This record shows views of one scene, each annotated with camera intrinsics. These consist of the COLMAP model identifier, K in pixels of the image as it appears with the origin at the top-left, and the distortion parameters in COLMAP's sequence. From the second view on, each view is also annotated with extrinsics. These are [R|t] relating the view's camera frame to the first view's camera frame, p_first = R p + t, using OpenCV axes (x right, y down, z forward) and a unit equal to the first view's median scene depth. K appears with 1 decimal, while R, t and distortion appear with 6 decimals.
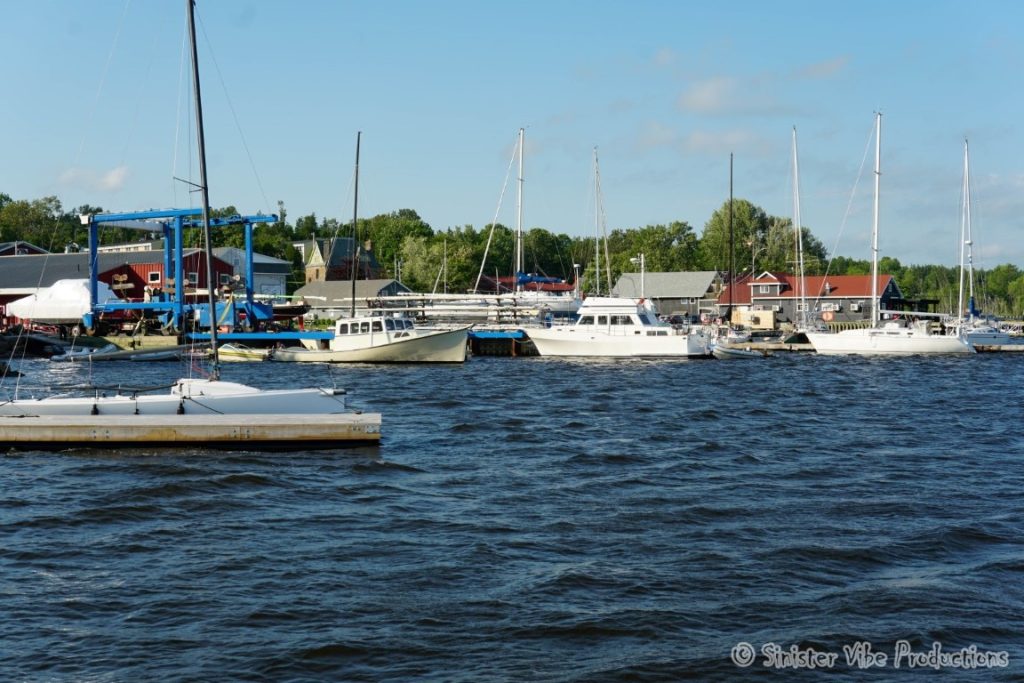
lens RADIAL K [[1362.4, 0, 485.1], [0, 1362.4, 342.7], [0, 0, 1]] dist [-0.186569, -0.171951]
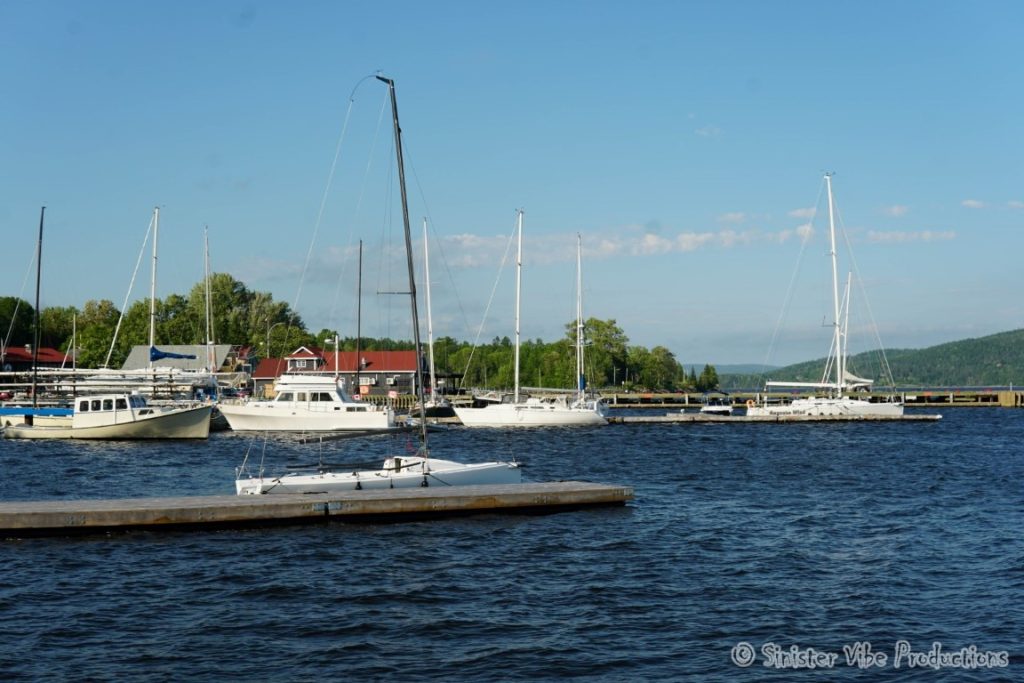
lens RADIAL K [[1362.4, 0, 485.1], [0, 1362.4, 342.7], [0, 0, 1]] dist [-0.186569, -0.171951]
pose [[0.914836, 0.013795, 0.403591, -0.154683], [0.007339, 0.998683, -0.050771, -0.002864], [-0.403760, 0.049410, 0.913530, -0.026867]]
